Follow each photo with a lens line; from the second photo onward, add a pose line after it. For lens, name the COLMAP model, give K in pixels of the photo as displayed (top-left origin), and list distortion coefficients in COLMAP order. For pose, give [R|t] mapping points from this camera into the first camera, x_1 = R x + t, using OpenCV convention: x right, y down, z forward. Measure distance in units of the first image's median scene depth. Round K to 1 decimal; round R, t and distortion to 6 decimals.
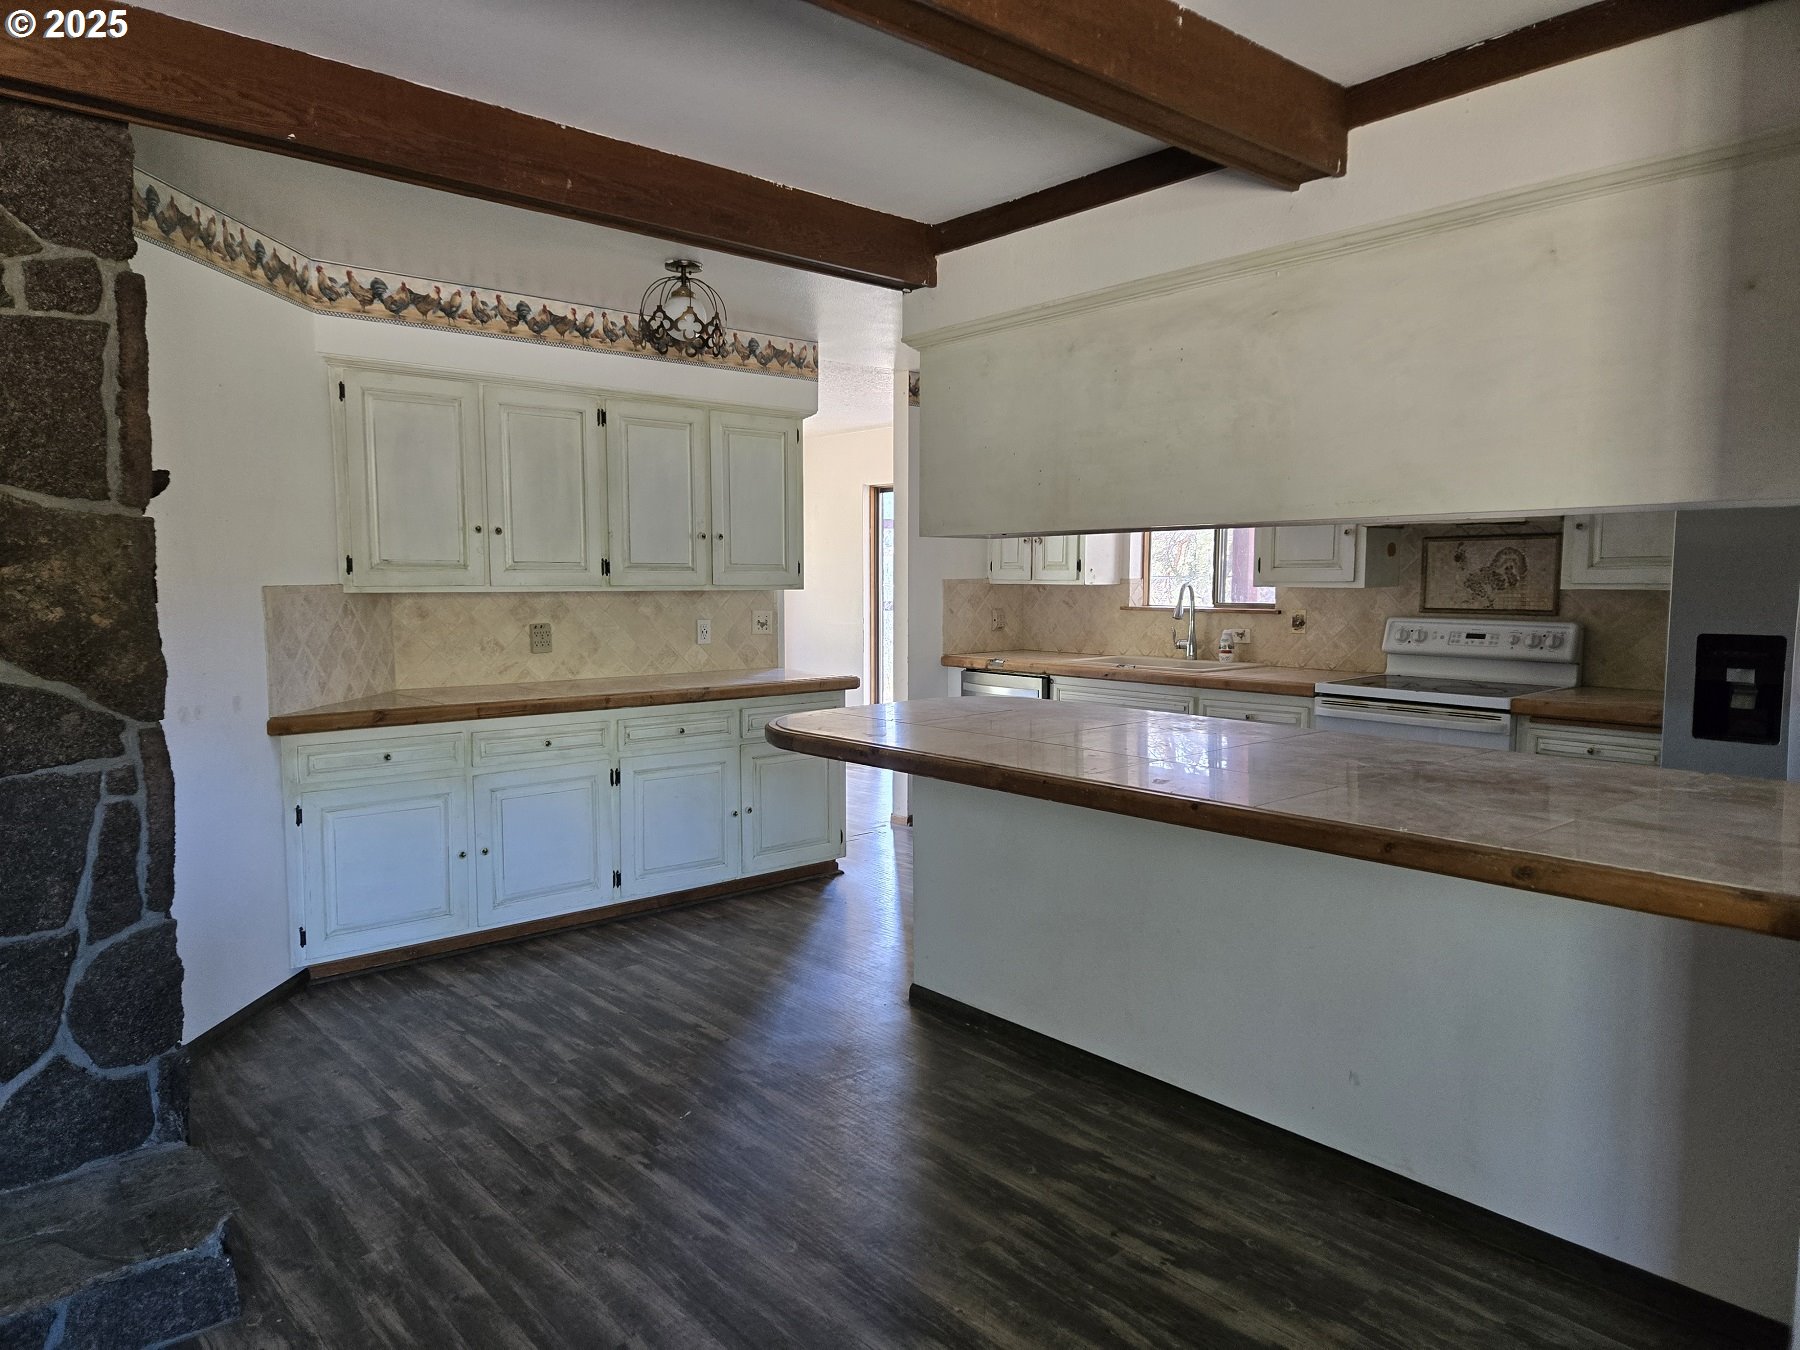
lens RADIAL K [[1193.6, 0, 893.3], [0, 1193.6, 686.9], [0, 0, 1]] dist [0.057639, -0.032567]
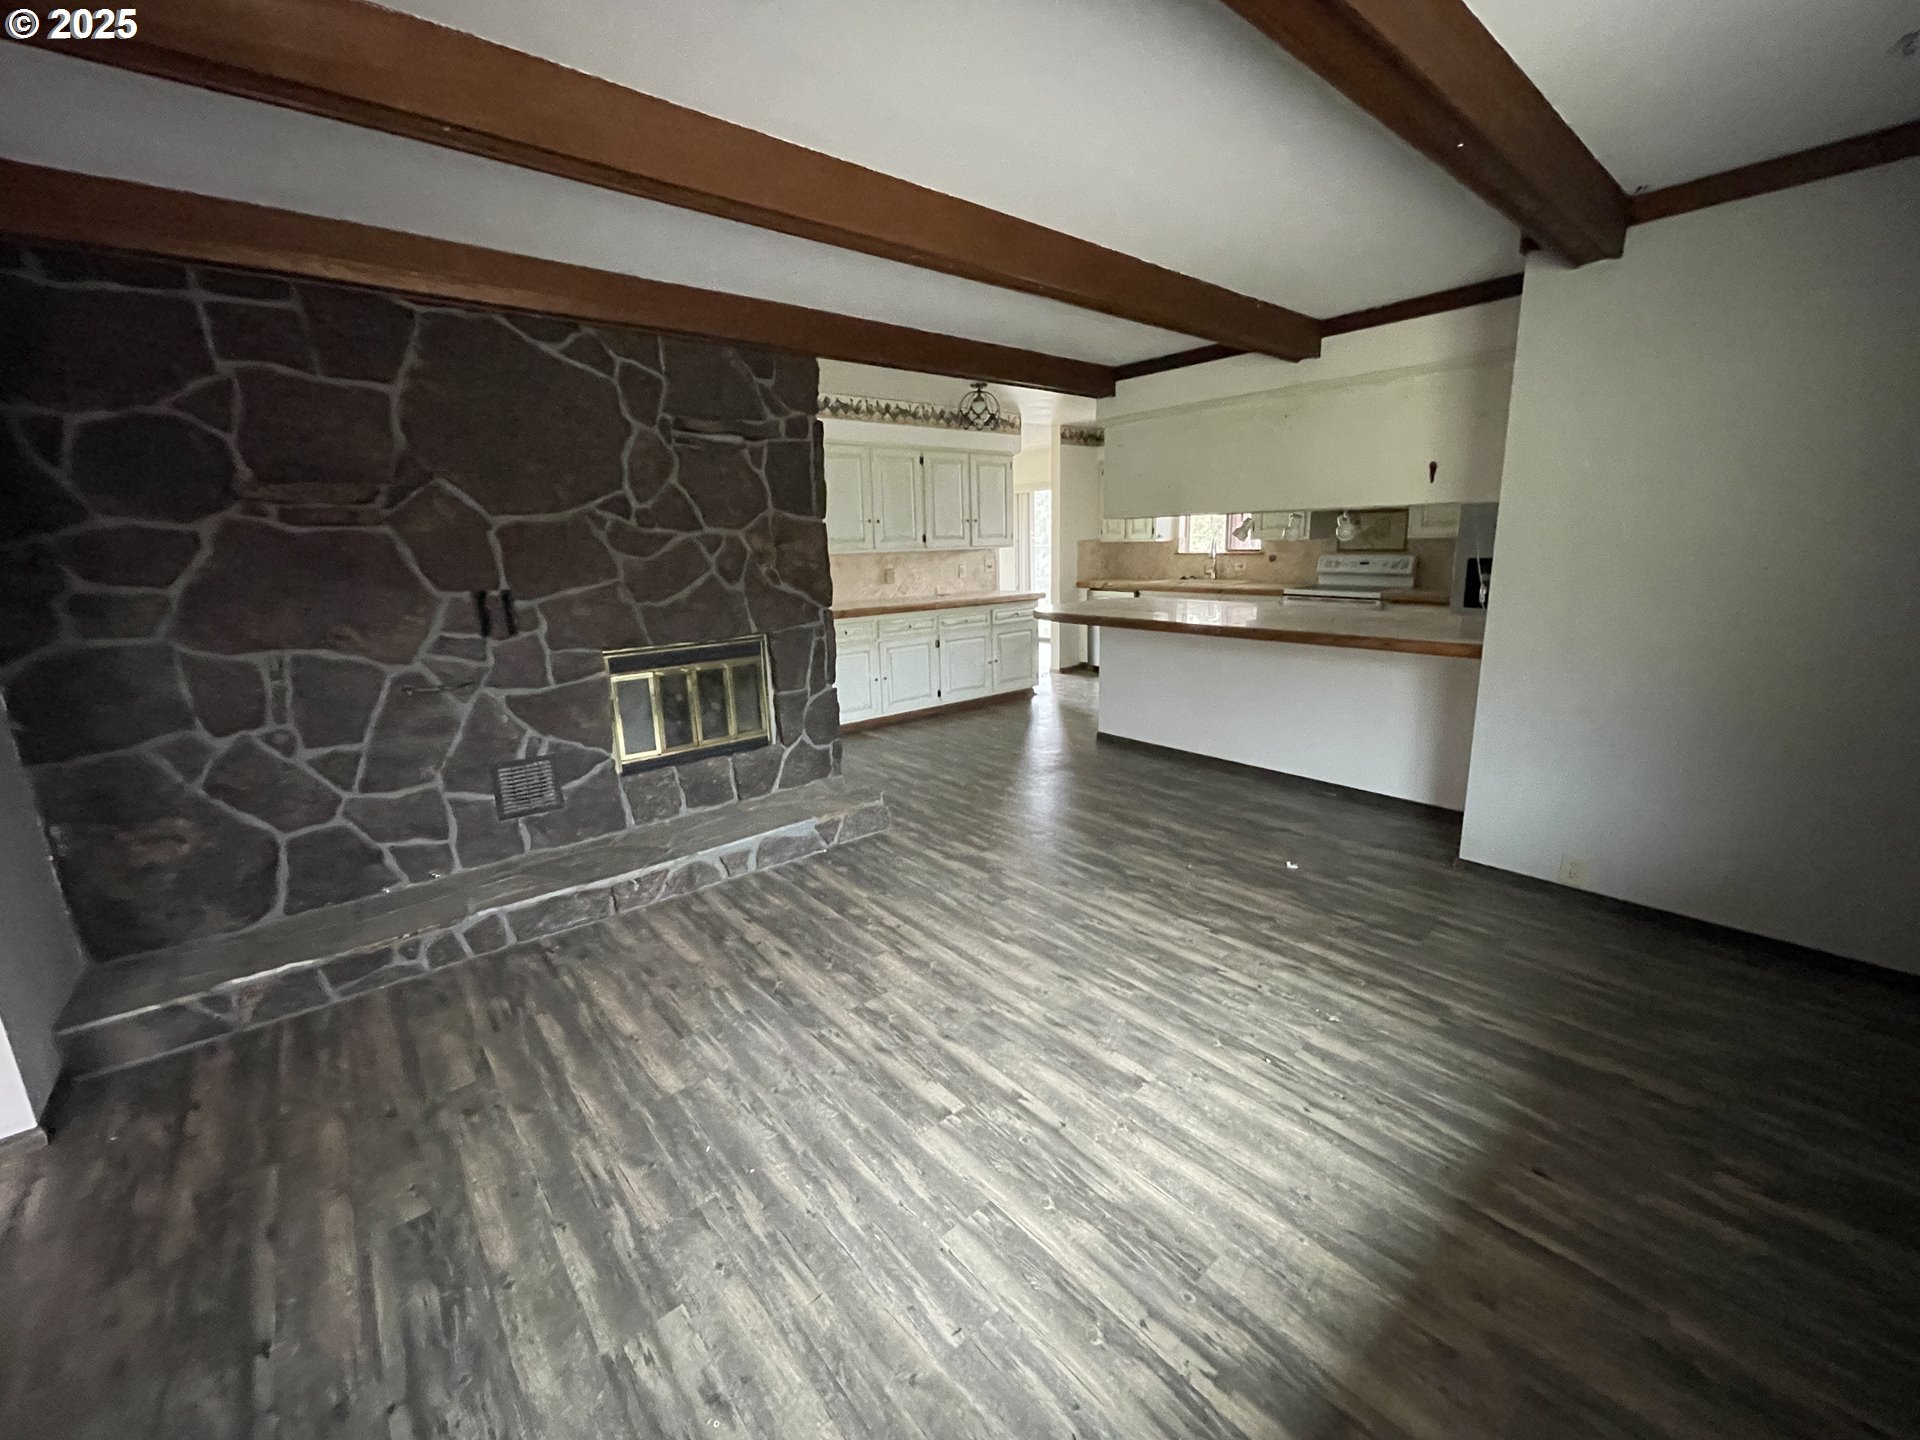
lens RADIAL K [[773.6, 0, 962.5], [0, 773.6, 715.4], [0, 0, 1]] dist [-0.005213, -0.000405]
pose [[0.999580, -0.021696, -0.019228, -0.163802], [0.024009, 0.991274, 0.129610, 0.026427], [0.016249, -0.130017, 0.991379, -0.309955]]
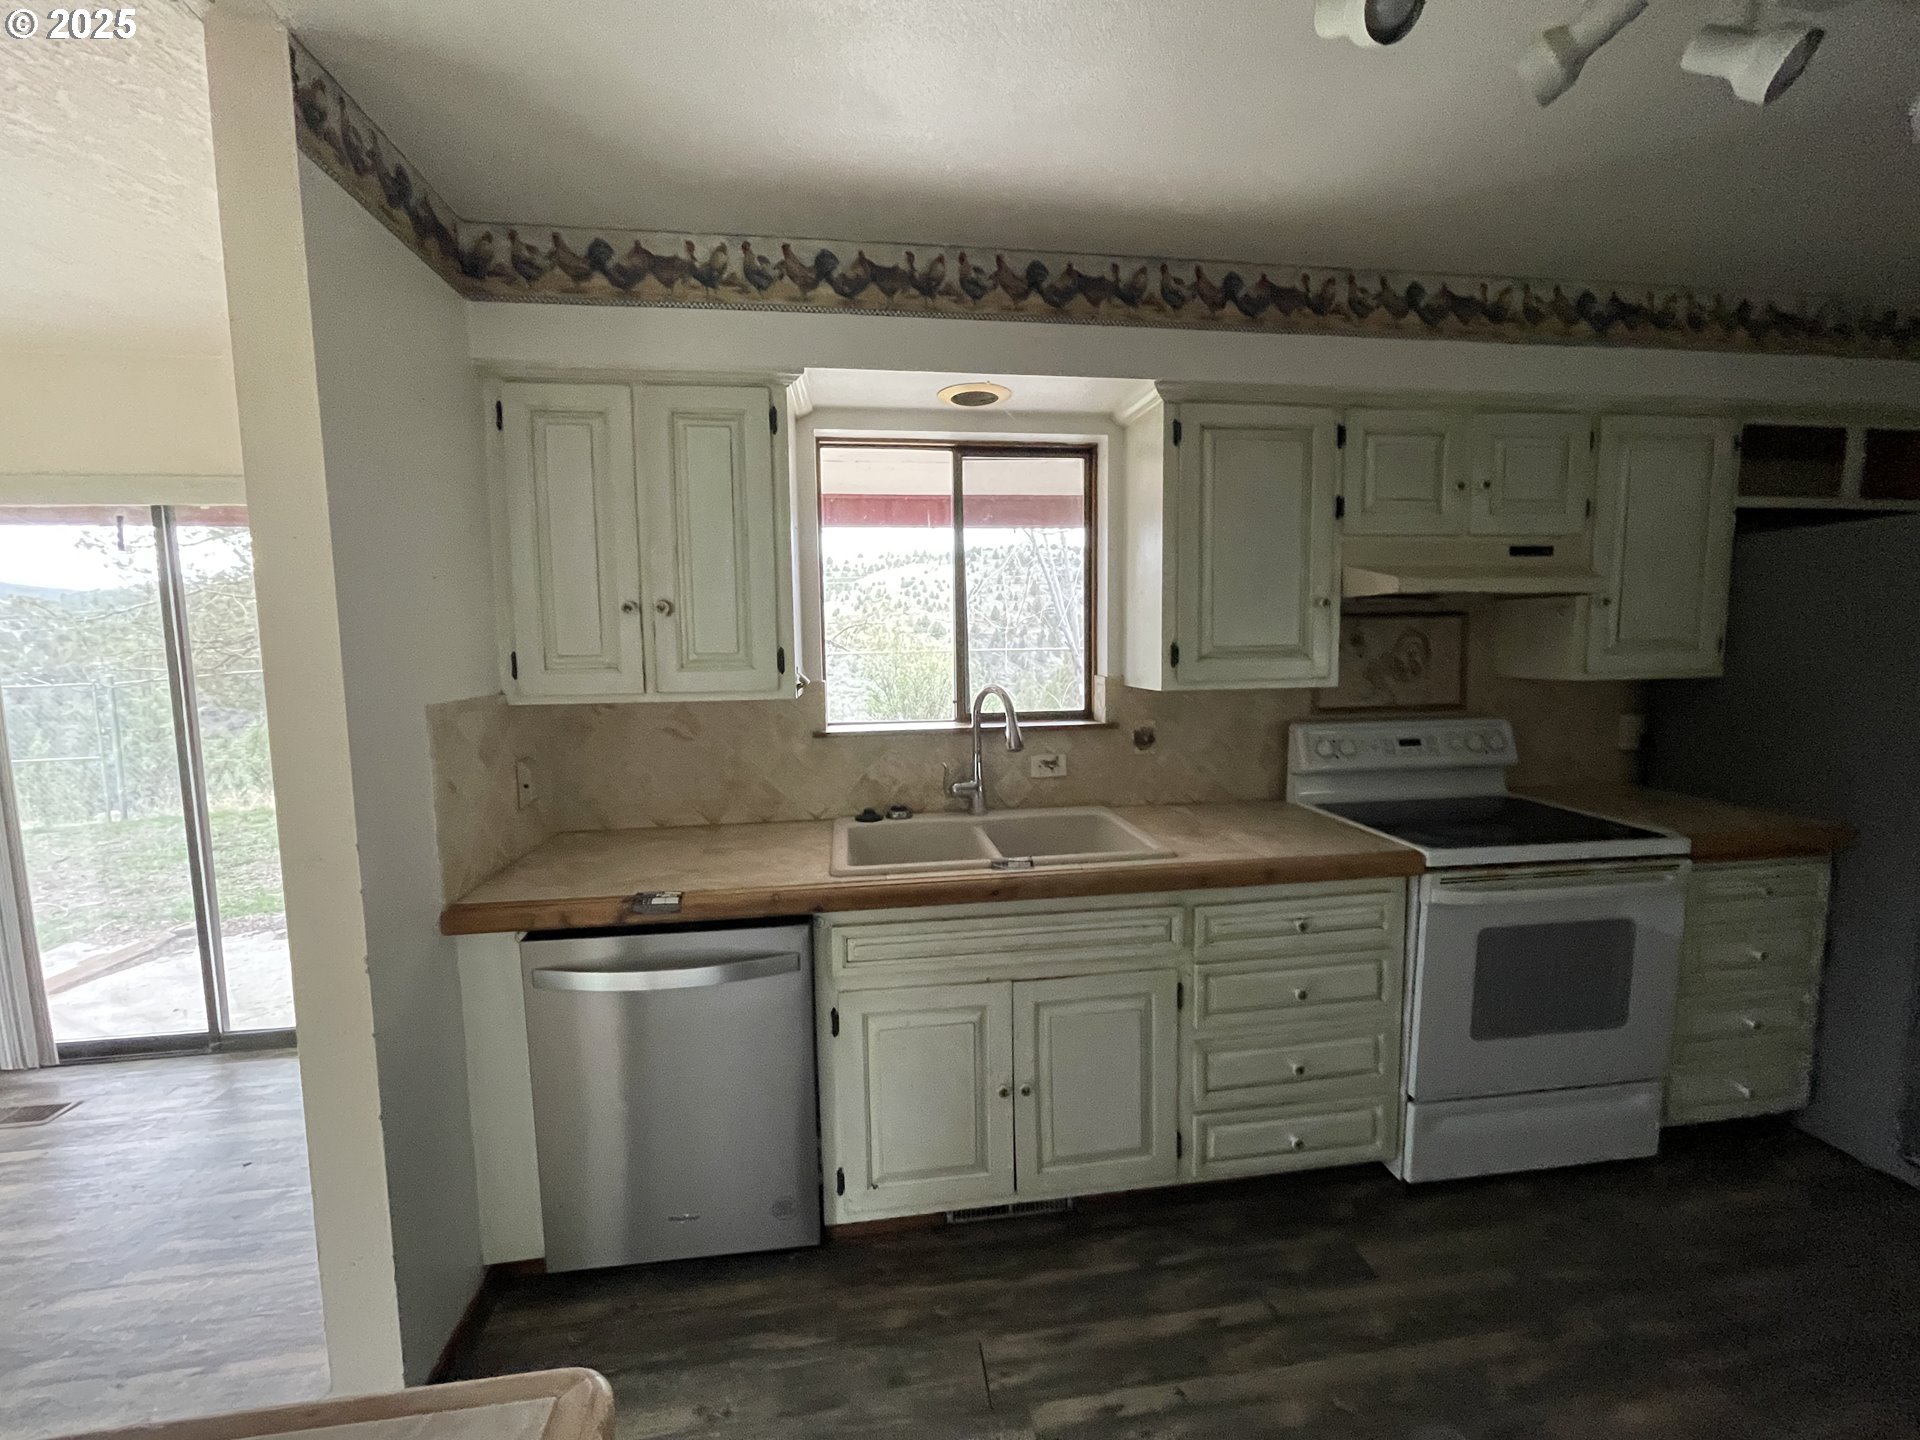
lens RADIAL K [[773.6, 0, 963.1], [0, 773.6, 714.6], [0, 0, 1]] dist [-0.005213, -0.000405]
pose [[0.542118, -0.085574, 0.835933, -0.091662], [0.096113, 0.994587, 0.039484, -0.112029], [-0.834787, 0.058940, 0.547409, 1.013817]]
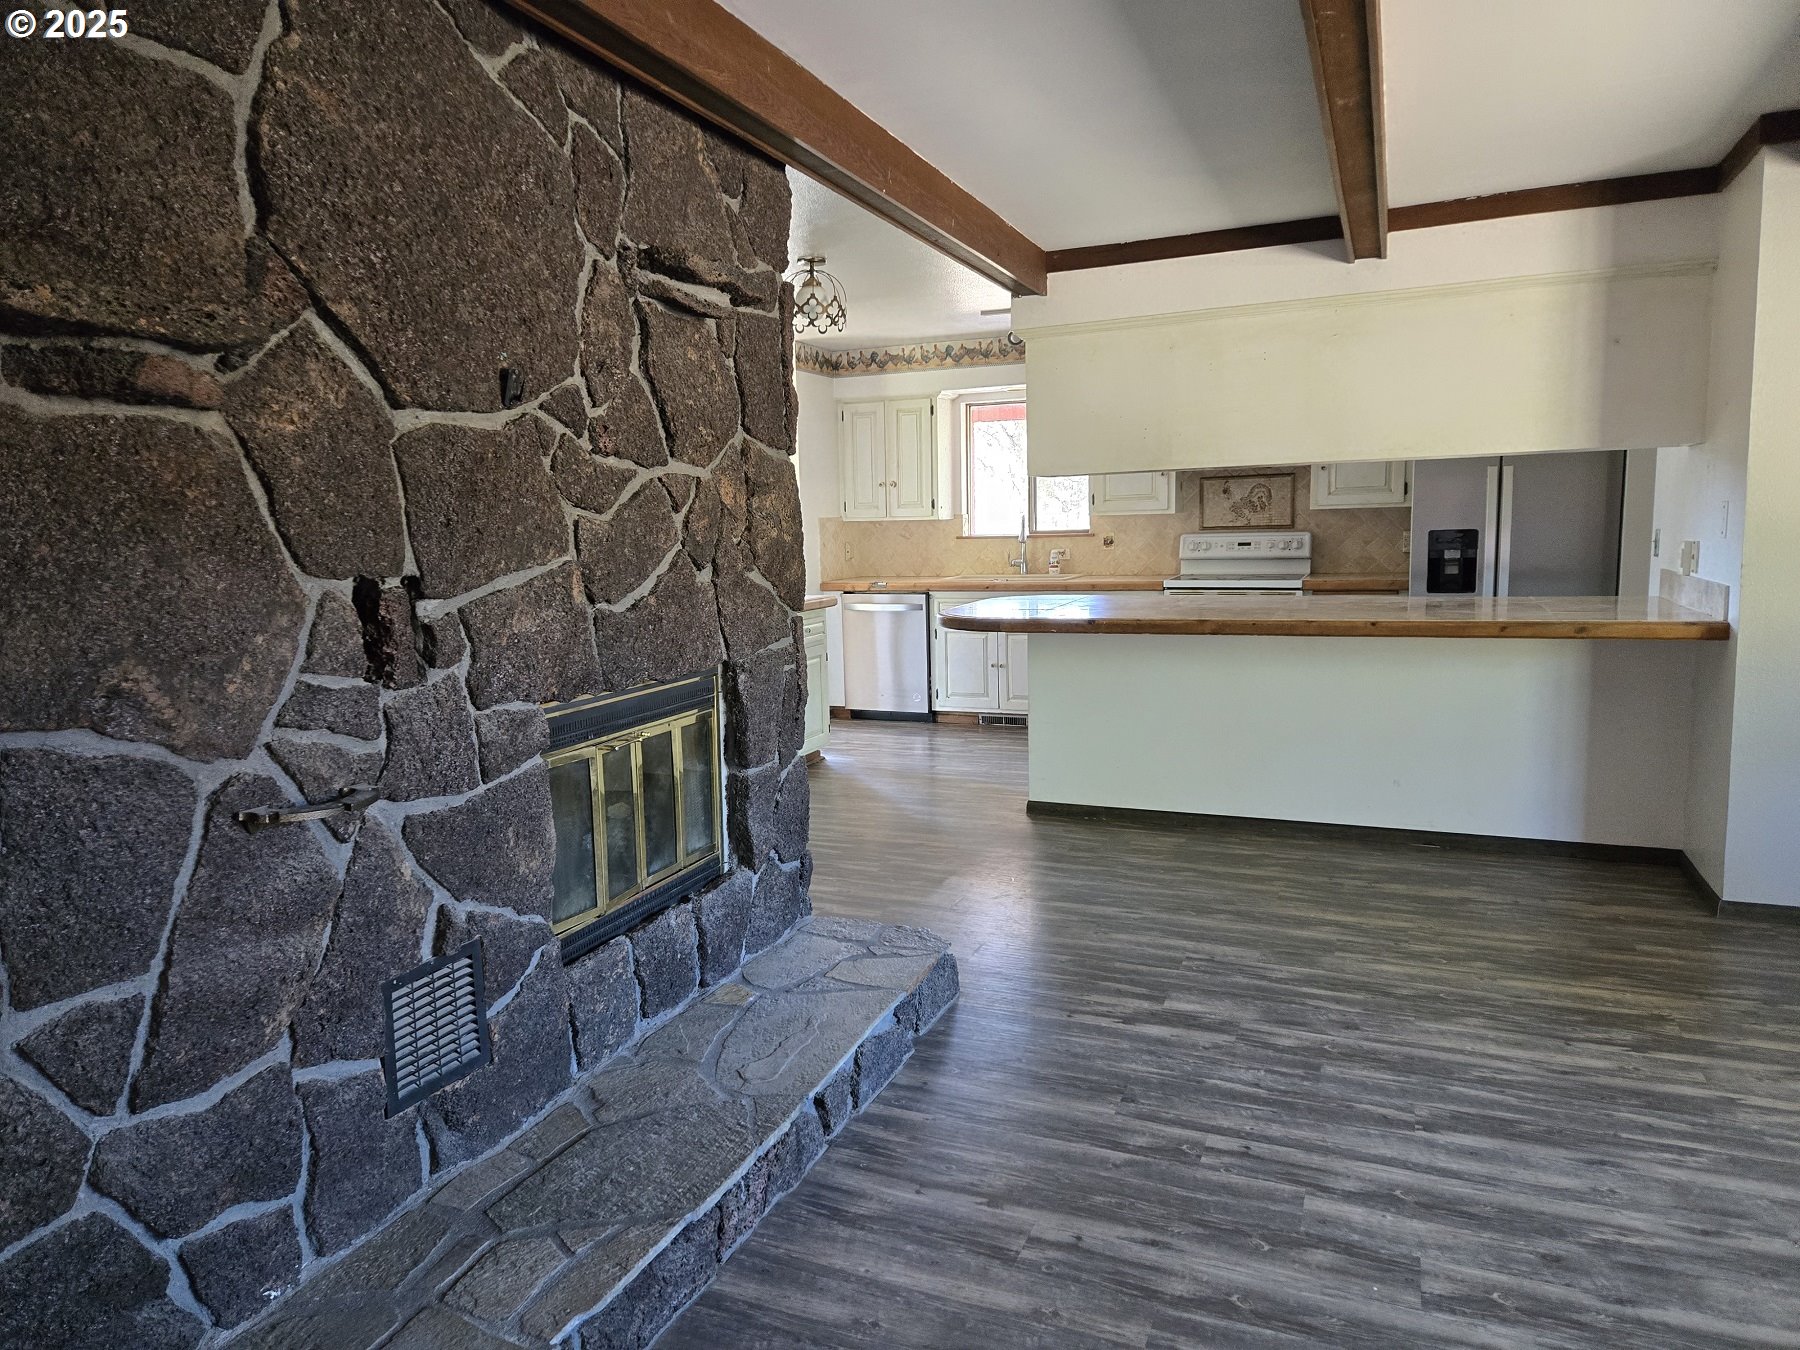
lens RADIAL K [[1193.6, 0, 876.0], [0, 1193.6, 681.0], [0, 0, 1]] dist [0.057639, -0.032567]
pose [[0.900823, -0.080760, 0.426609, -0.589323], [0.066868, 0.996632, 0.047472, 0.025942], [-0.429006, -0.014237, 0.903190, -0.139893]]
